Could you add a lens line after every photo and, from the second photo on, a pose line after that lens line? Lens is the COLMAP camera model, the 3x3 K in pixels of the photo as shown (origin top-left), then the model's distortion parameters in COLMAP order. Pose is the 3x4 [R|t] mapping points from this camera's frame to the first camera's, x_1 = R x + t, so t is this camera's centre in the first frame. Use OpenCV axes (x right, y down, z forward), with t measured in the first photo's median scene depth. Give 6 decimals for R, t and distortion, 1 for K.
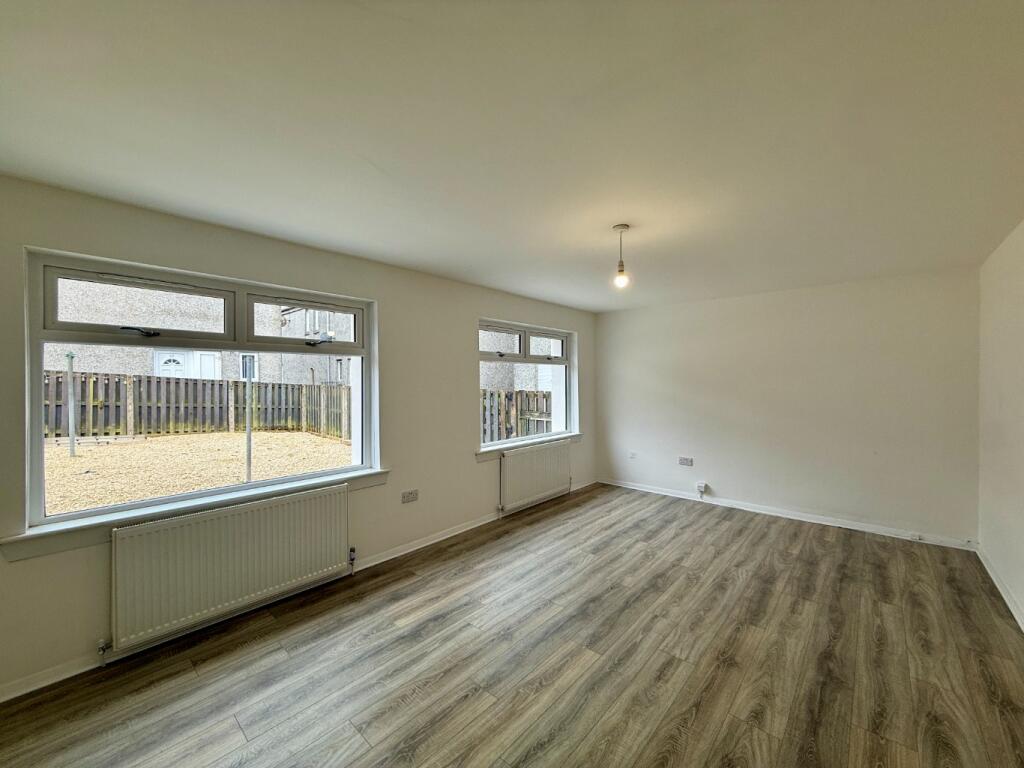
lens RADIAL K [[408.4, 0, 512.4], [0, 408.4, 377.7], [0, 0, 1]] dist [0.001596, -0.000346]
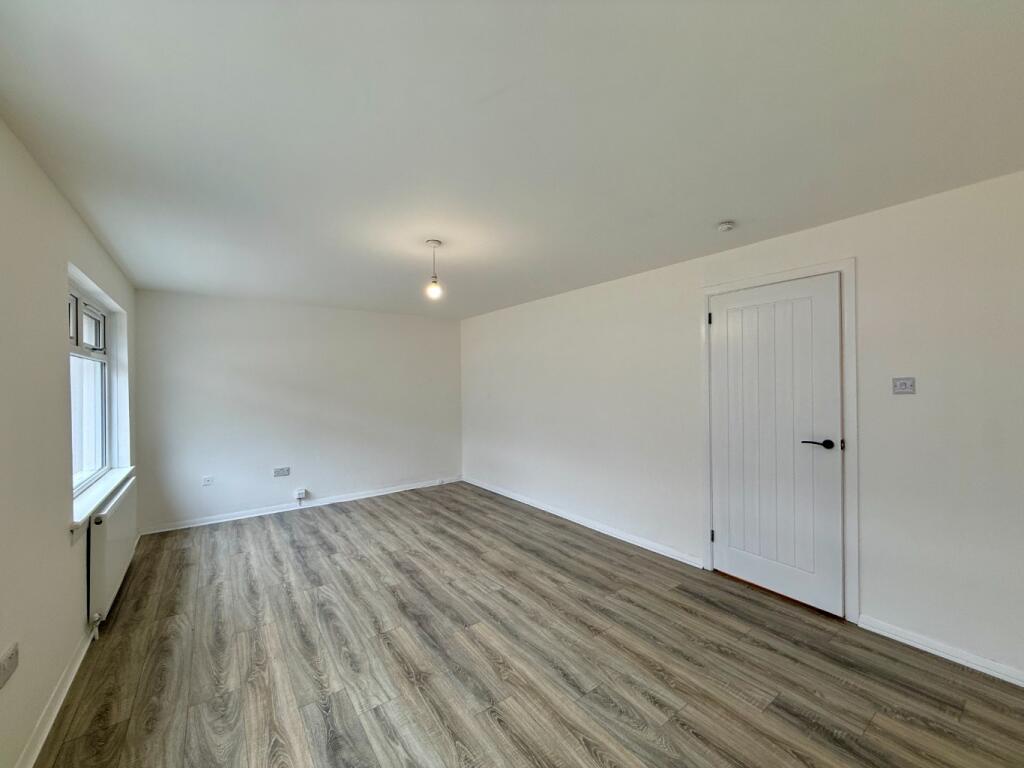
lens RADIAL K [[408.4, 0, 508.4], [0, 408.4, 382.4], [0, 0, 1]] dist [0.001596, -0.000346]
pose [[0.209469, 0.004386, 0.977805, -0.600989], [0.005256, 0.999970, -0.005611, 0.012257], [-0.977801, 0.006315, 0.209440, 0.463864]]
